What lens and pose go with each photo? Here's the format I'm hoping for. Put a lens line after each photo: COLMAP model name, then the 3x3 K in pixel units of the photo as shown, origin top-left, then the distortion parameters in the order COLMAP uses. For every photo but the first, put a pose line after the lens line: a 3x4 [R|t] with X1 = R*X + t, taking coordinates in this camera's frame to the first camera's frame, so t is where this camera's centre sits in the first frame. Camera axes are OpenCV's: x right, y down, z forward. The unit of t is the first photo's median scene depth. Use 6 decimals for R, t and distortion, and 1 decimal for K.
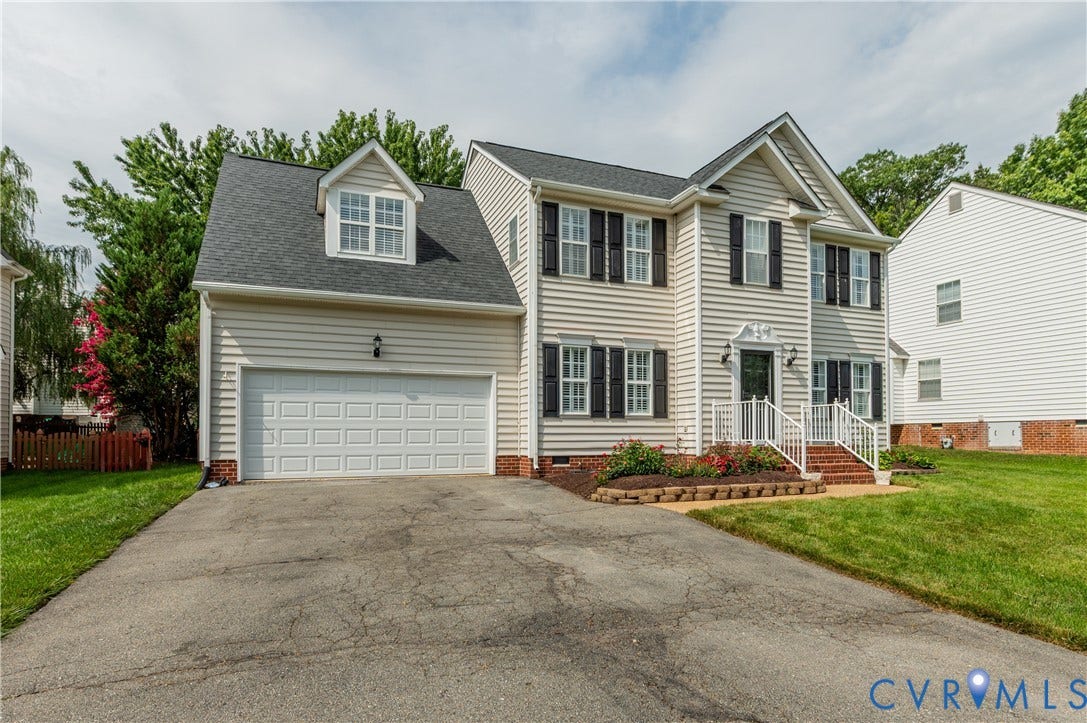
lens RADIAL K [[573.1, 0, 511.0], [0, 573.1, 427.0], [0, 0, 1]] dist [0.007871, -0.002305]
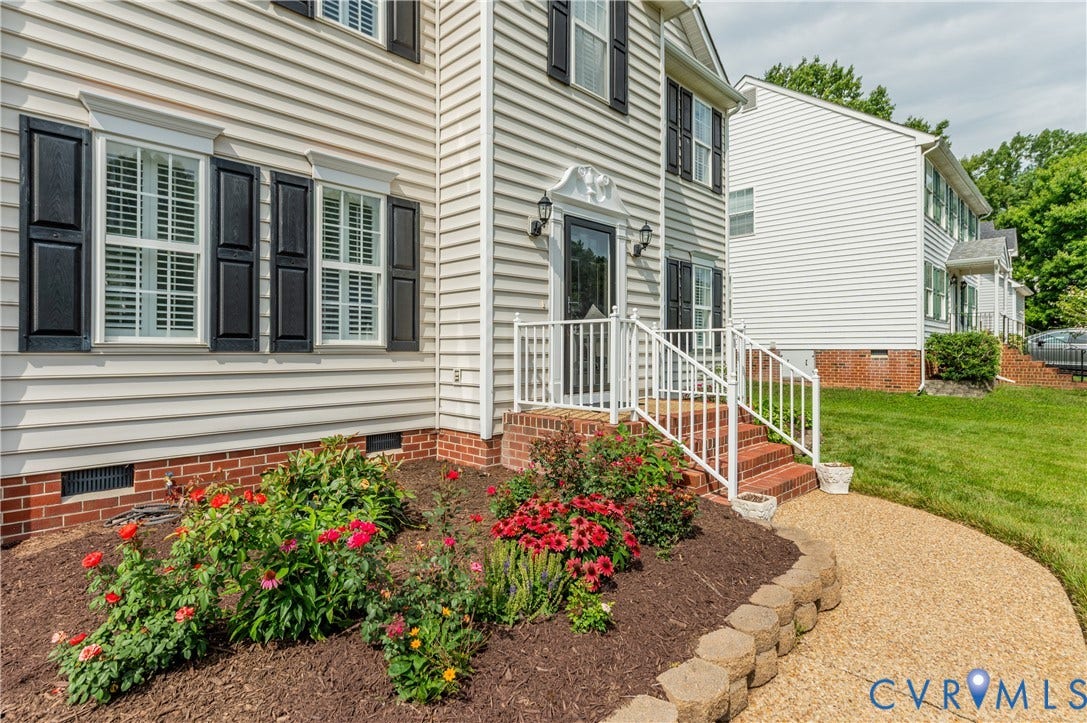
lens RADIAL K [[561.7, 0, 544.6], [0, 561.7, 345.4], [0, 0, 1]] dist [0.003989, -0.000761]
pose [[0.892478, 0.006017, 0.451050, 0.164467], [-0.009206, 0.999946, 0.004876, -0.023722], [-0.450996, -0.008504, 0.892485, 0.569497]]
